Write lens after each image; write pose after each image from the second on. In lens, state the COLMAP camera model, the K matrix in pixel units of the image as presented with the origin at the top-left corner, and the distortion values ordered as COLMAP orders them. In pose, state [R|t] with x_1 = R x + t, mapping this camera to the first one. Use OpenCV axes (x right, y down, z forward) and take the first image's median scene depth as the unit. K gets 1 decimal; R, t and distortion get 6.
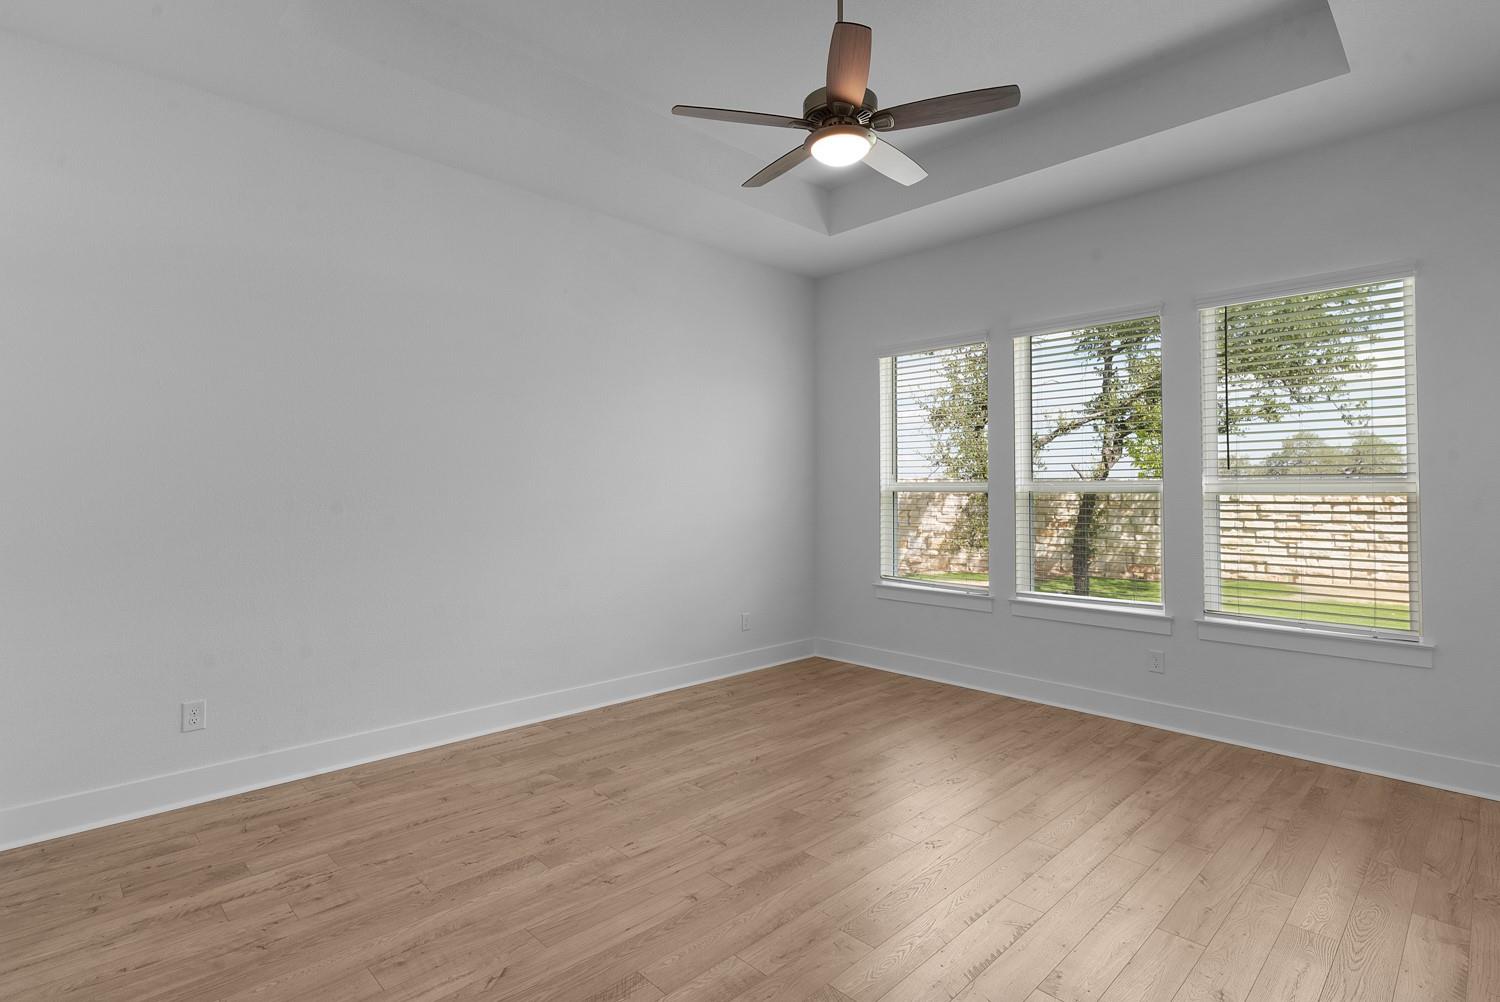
lens RADIAL K [[724.8, 0, 747.2], [0, 724.8, 470.1], [0, 0, 1]] dist [-0.002575, -0.000654]
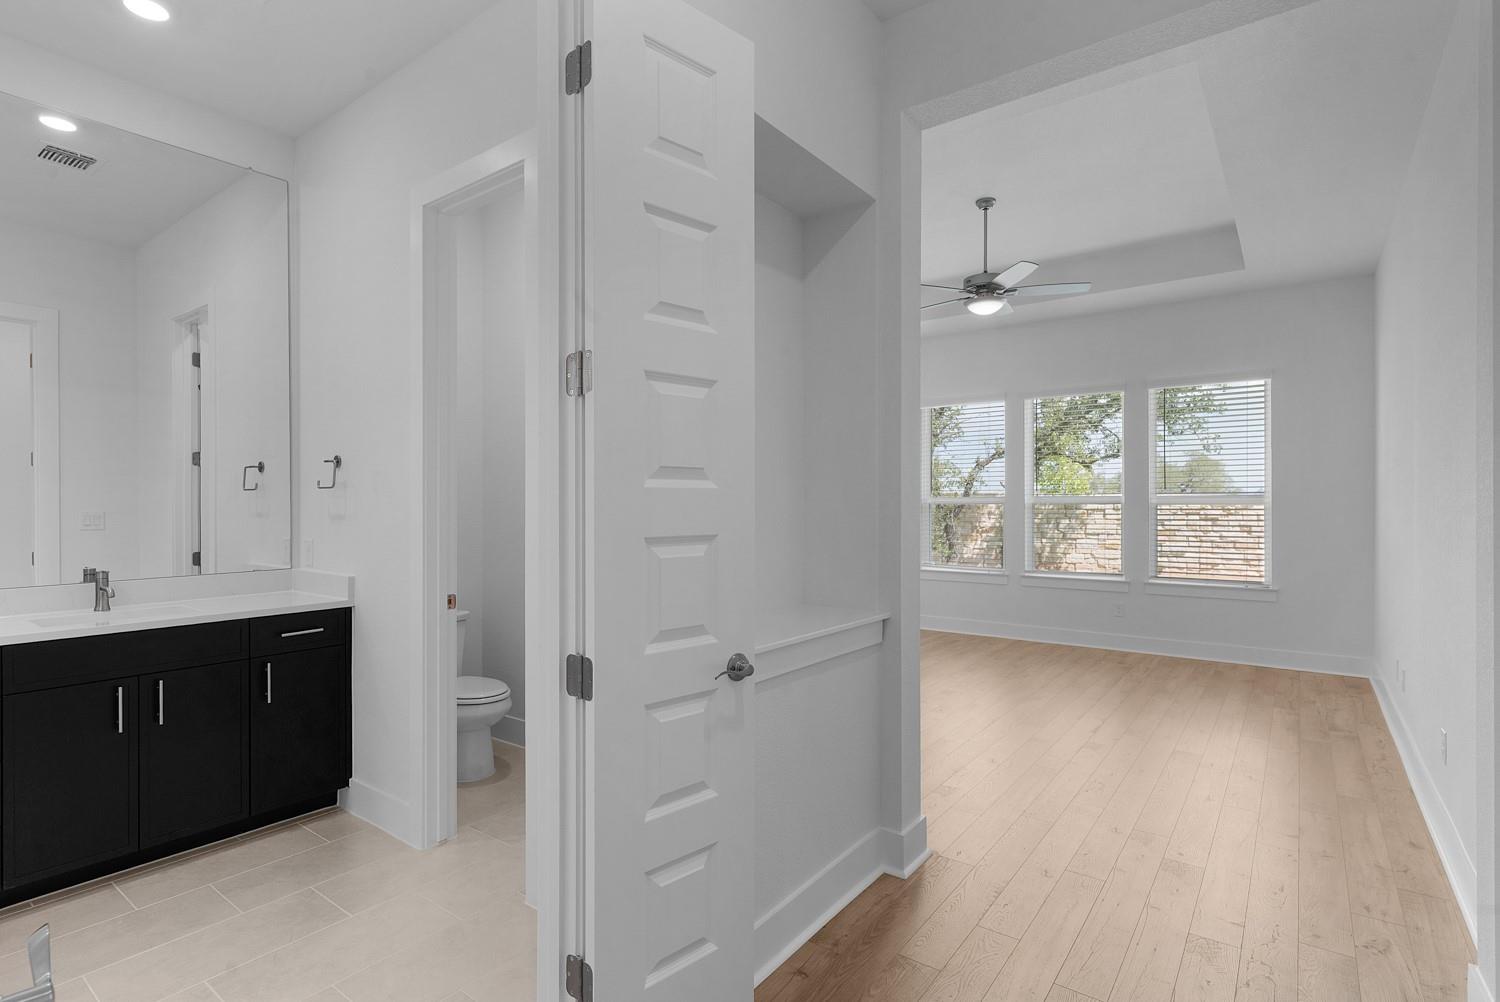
lens RADIAL K [[728.8, 0, 738.8], [0, 728.8, 501.5], [0, 0, 1]] dist [-0.001535, -0.000069]
pose [[0.988791, -0.002328, 0.149290, -0.432148], [-0.001410, 0.999688, 0.024927, -0.010439], [-0.149301, -0.024858, 0.988479, -0.391219]]
